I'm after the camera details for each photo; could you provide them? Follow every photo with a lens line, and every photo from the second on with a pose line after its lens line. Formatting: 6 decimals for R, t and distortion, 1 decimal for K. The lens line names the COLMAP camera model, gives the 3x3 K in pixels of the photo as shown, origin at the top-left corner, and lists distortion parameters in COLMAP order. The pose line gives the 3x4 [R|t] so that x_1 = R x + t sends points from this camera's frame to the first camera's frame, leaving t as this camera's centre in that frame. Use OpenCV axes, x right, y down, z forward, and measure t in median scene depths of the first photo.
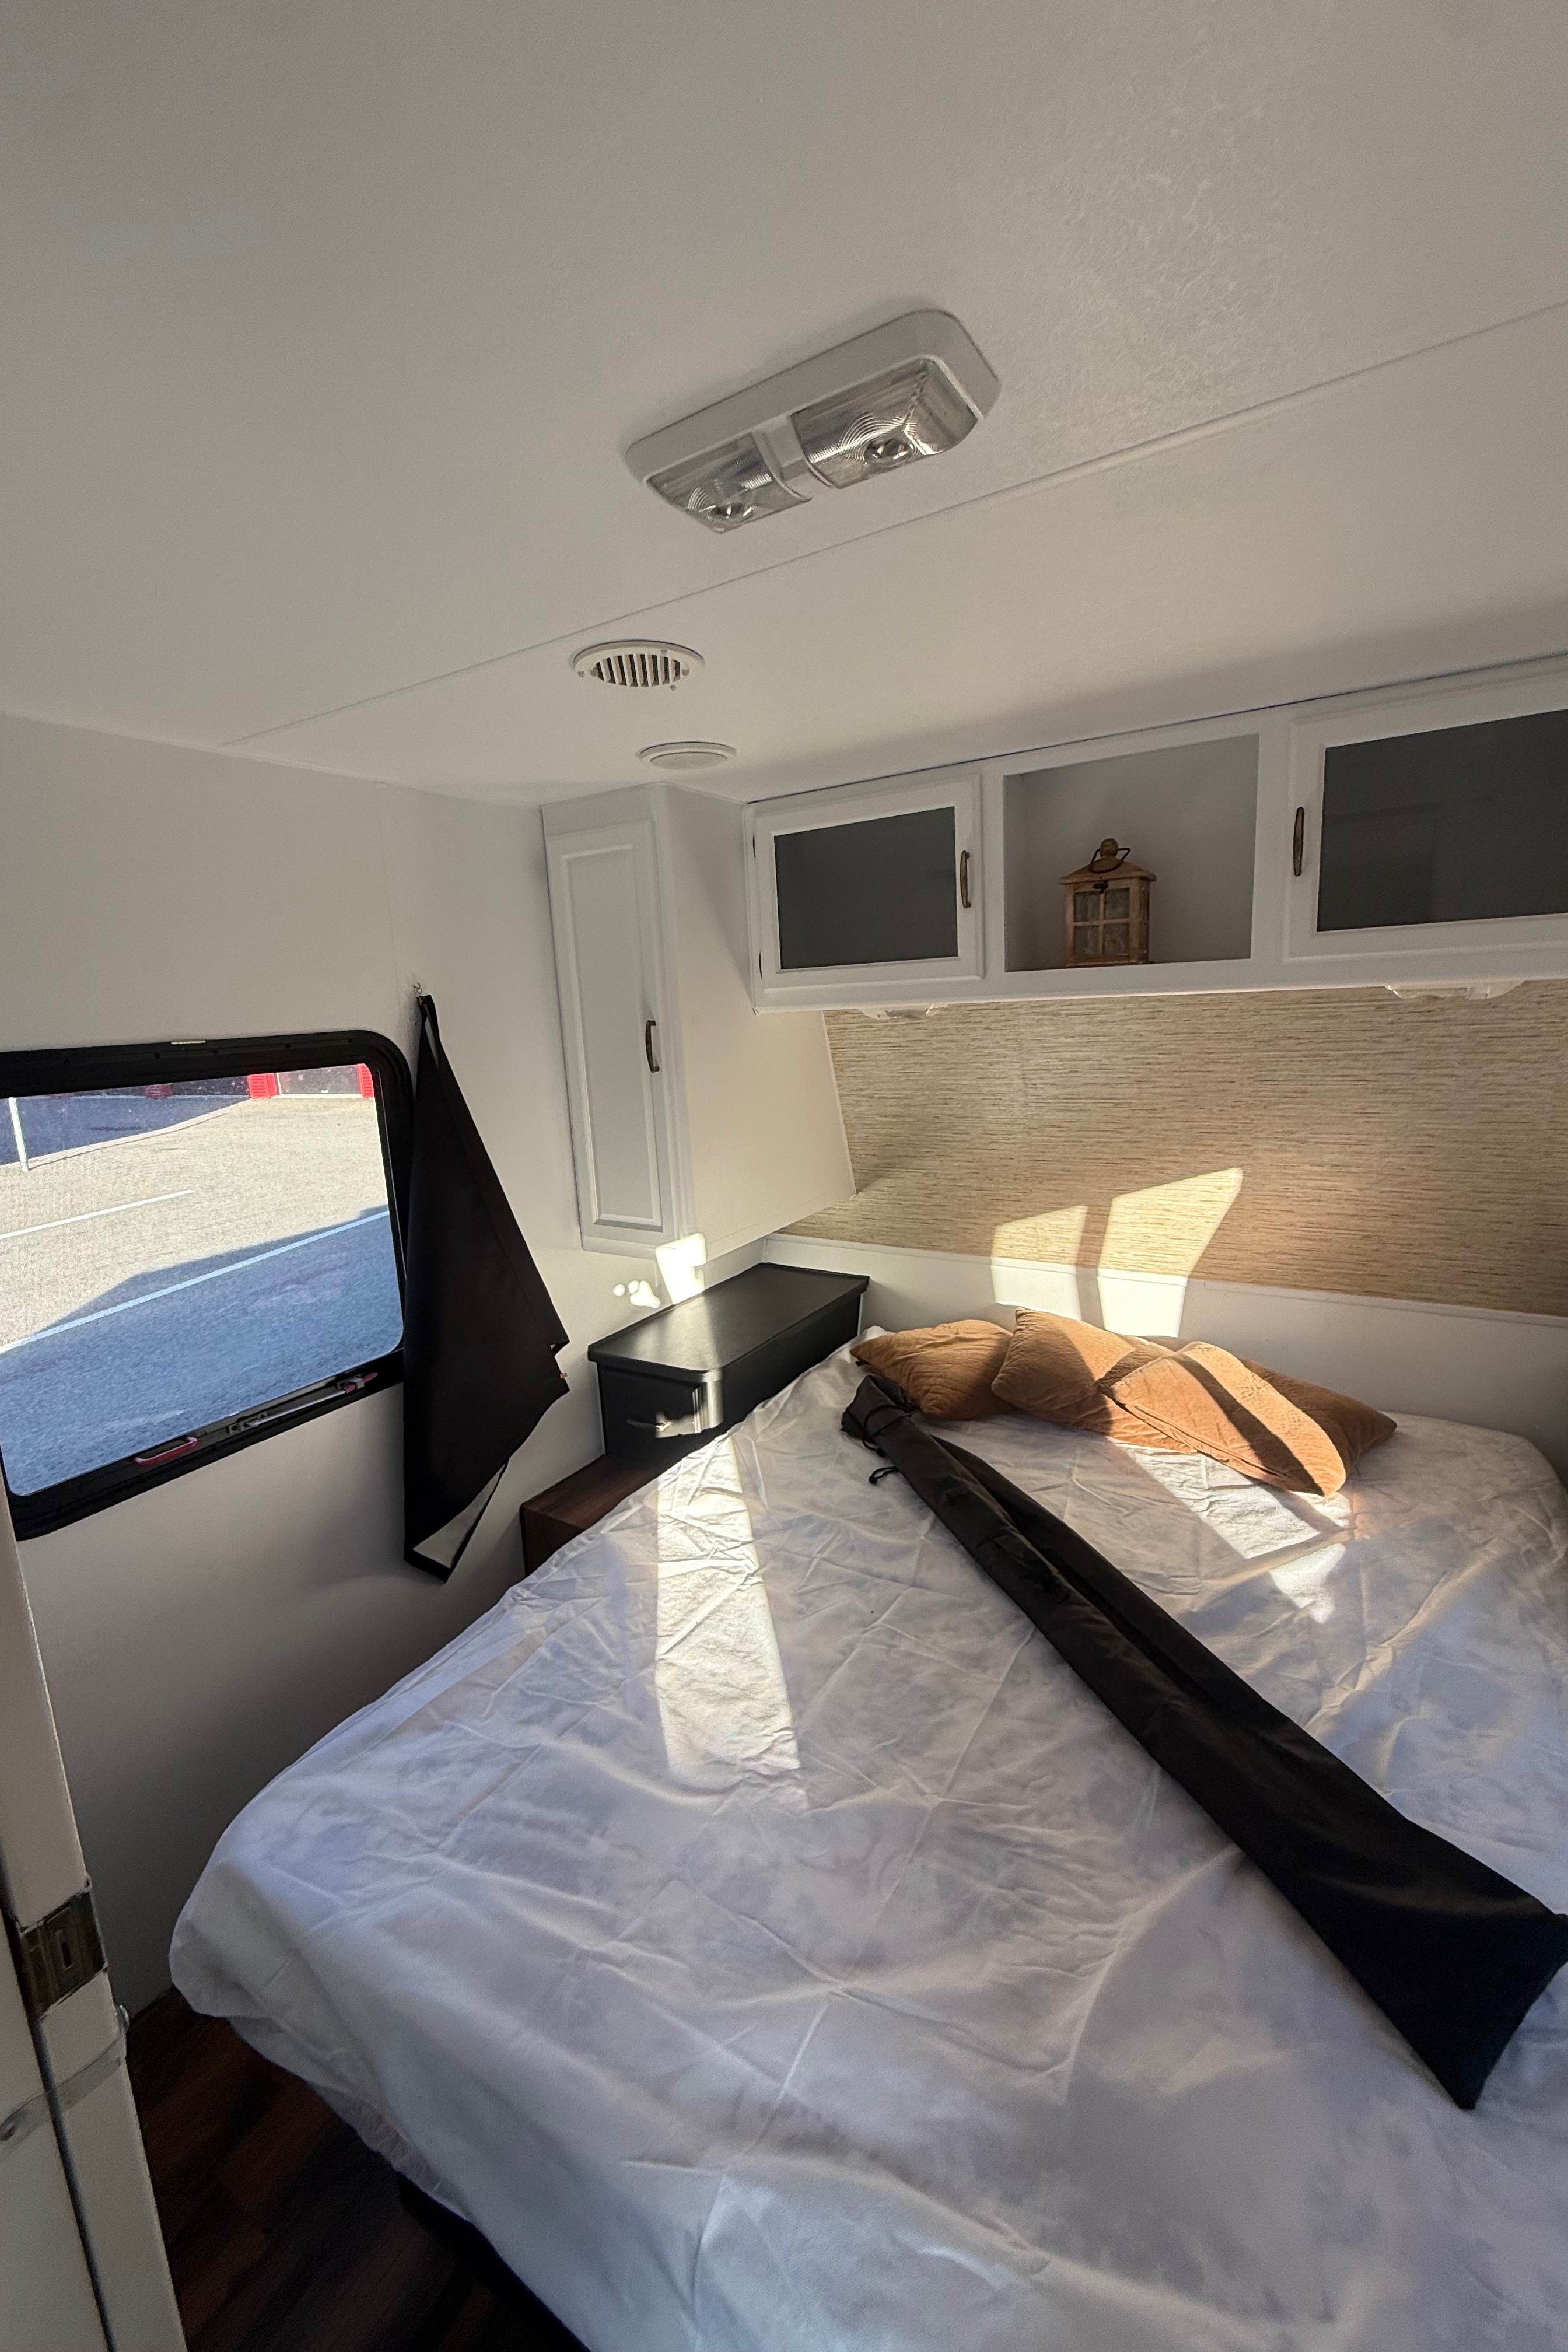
lens RADIAL K [[933.9, 0, 784.7], [0, 933.9, 1169.2], [0, 0, 1]] dist [0.000385, 0.000130]
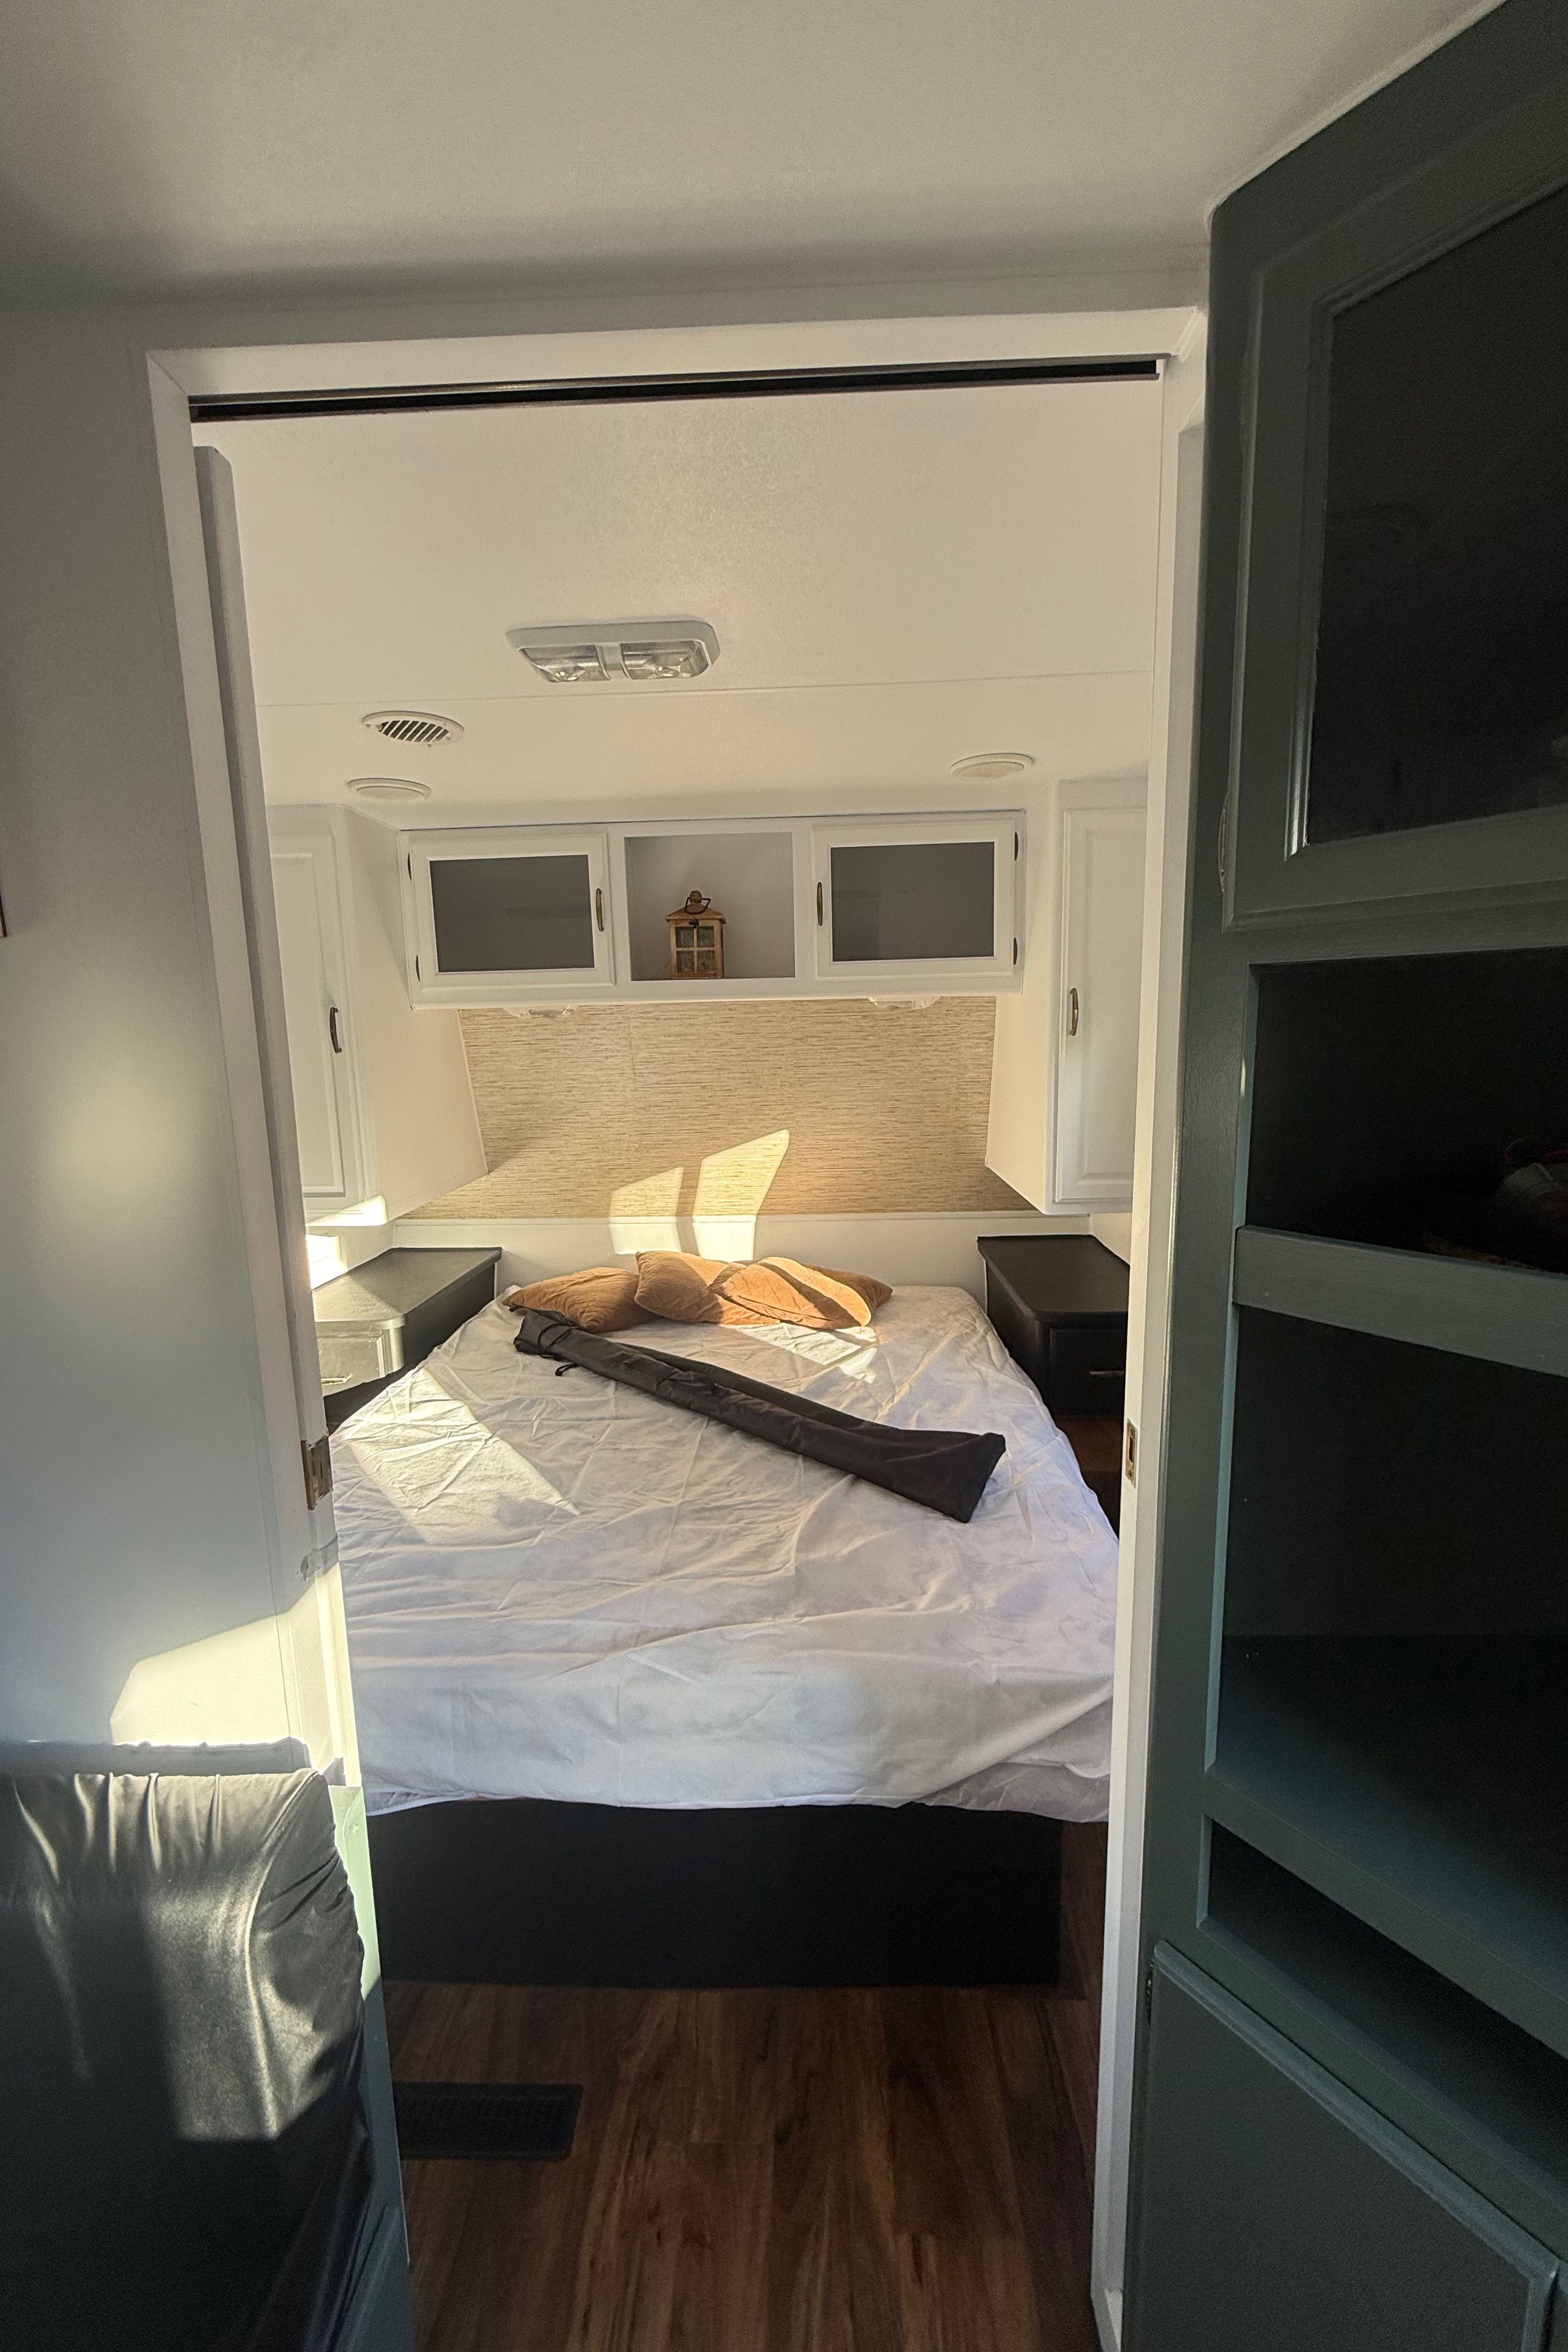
lens RADIAL K [[933.9, 0, 784.7], [0, 933.9, 1169.2], [0, 0, 1]] dist [0.000385, 0.000130]
pose [[0.871030, -0.044346, 0.489224, -0.238764], [0.068661, 0.997131, -0.031861, 0.115961], [-0.486408, 0.061342, 0.871576, -0.259051]]
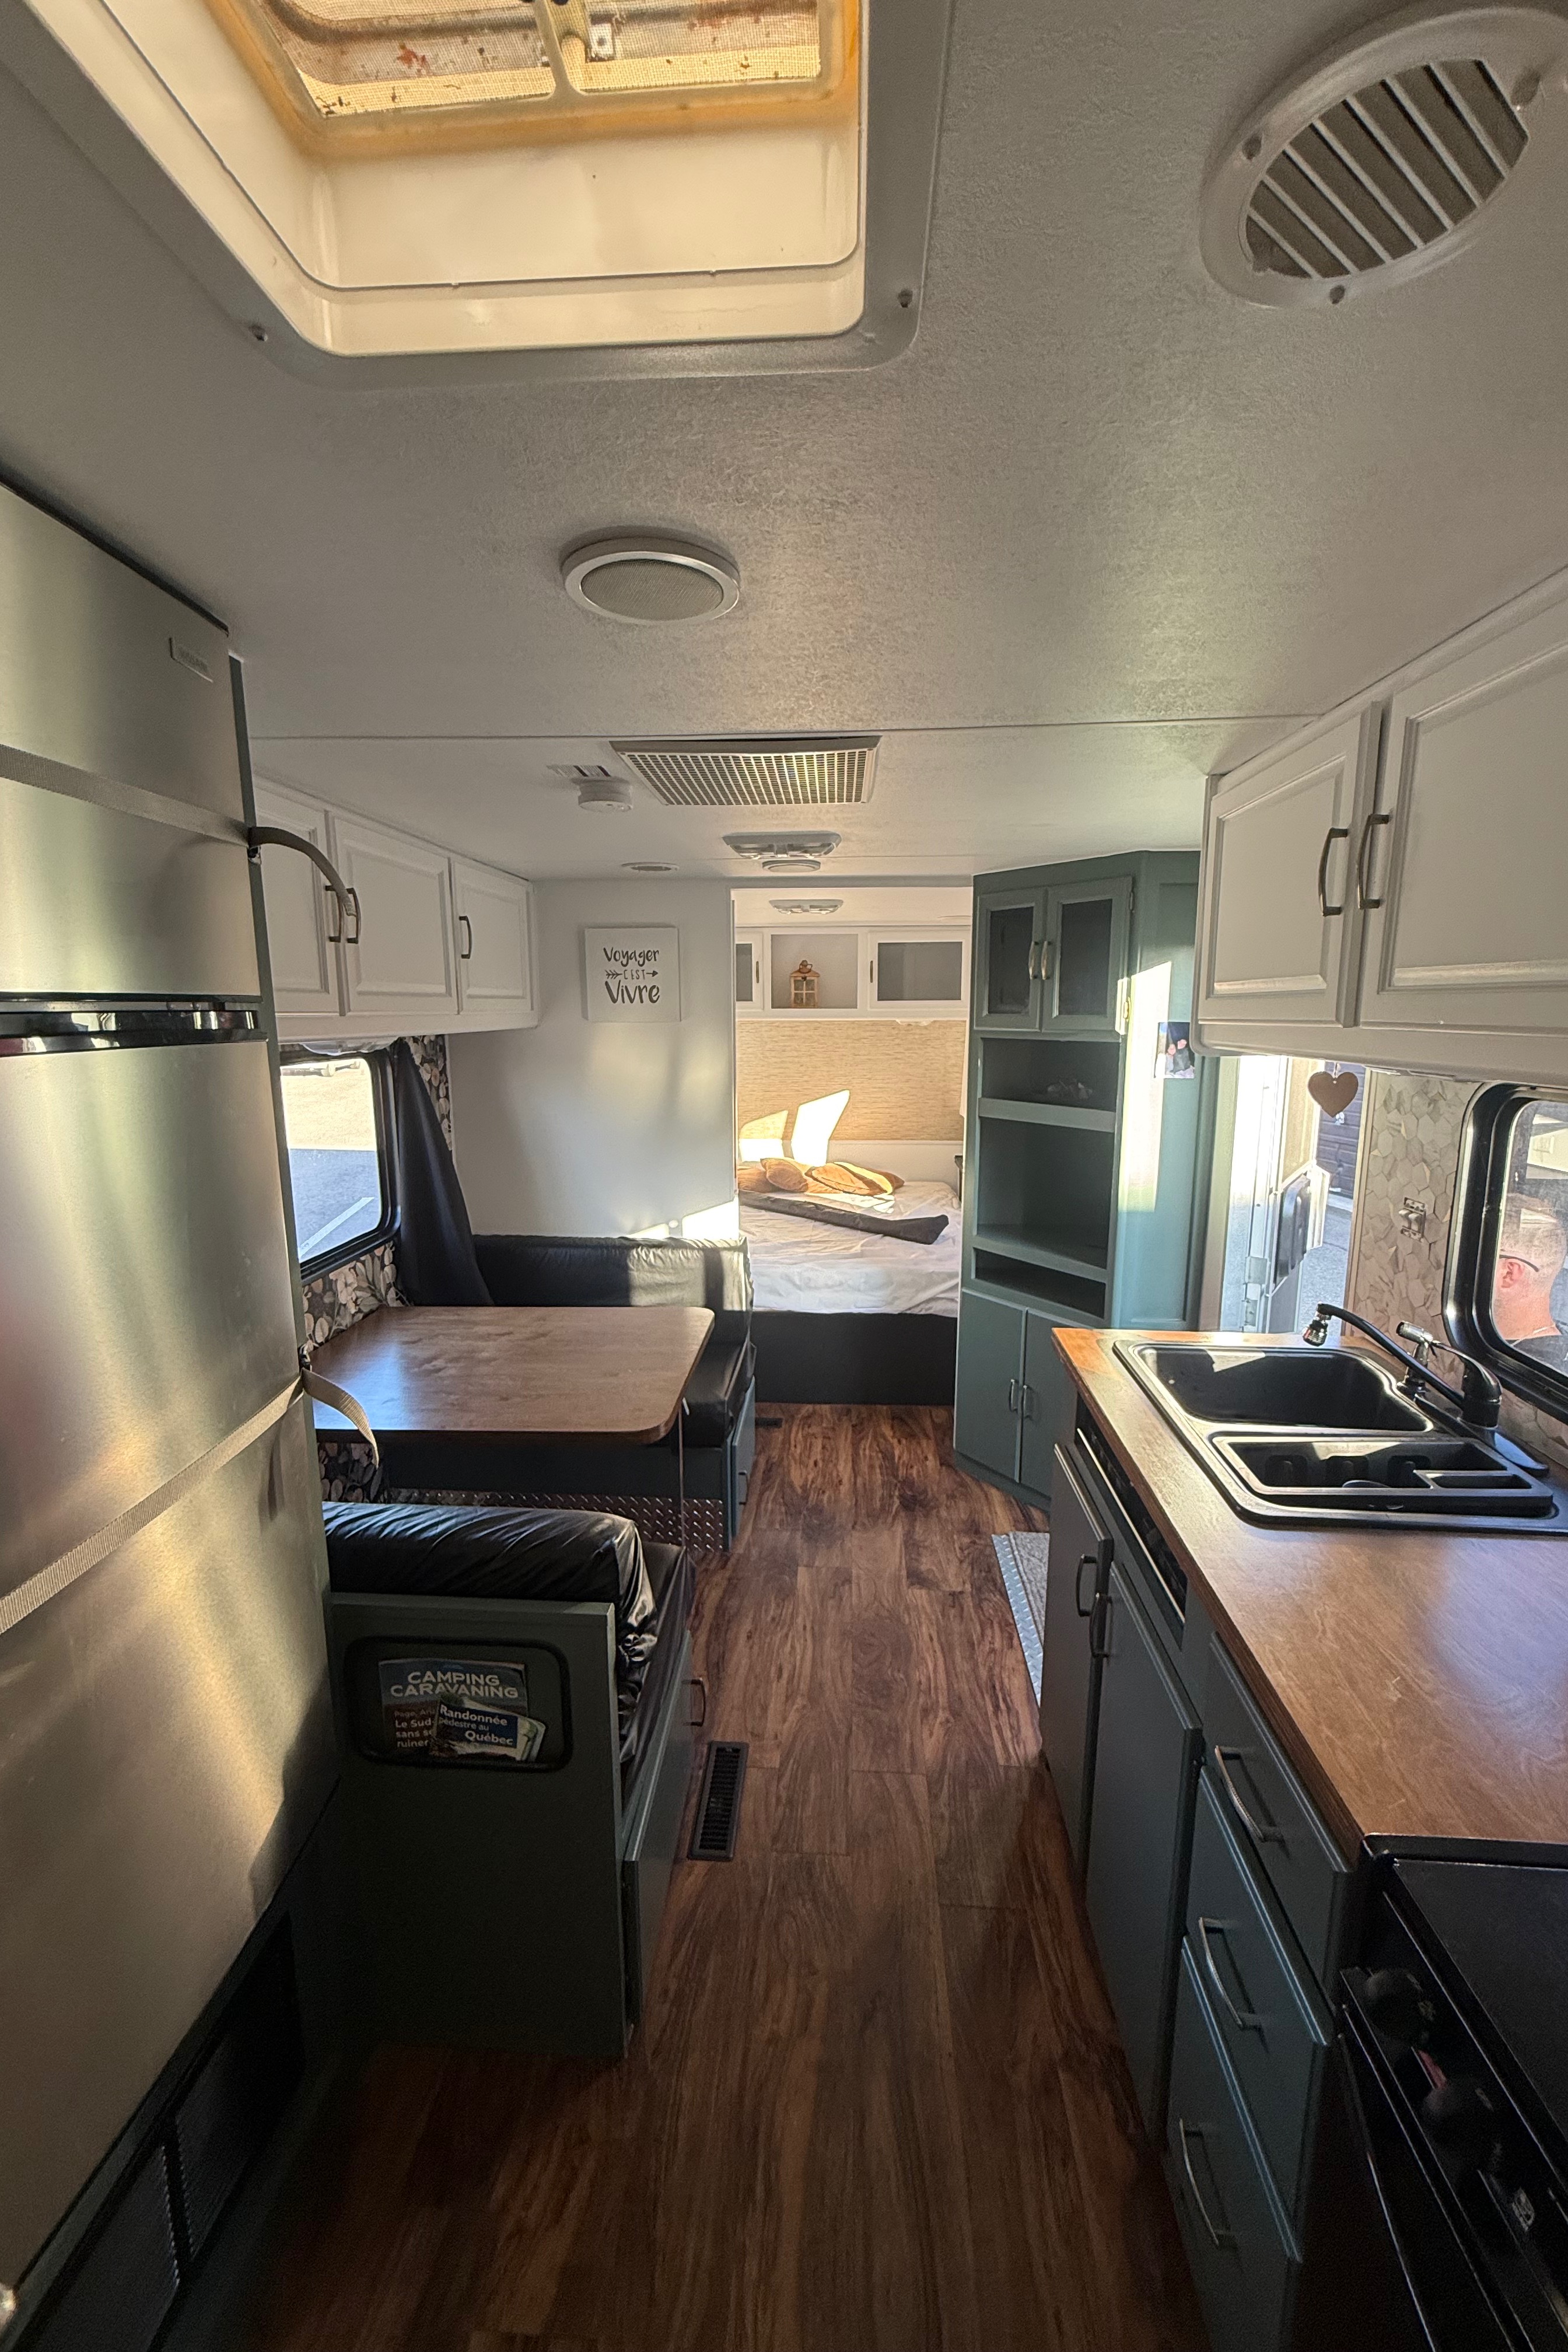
lens RADIAL K [[933.9, 0, 784.7], [0, 933.9, 1169.2], [0, 0, 1]] dist [0.000385, 0.000130]
pose [[0.885780, -0.033517, 0.462893, -0.927218], [0.045369, 0.998865, -0.014491, 0.265323], [-0.461882, 0.033837, 0.886296, -1.267951]]
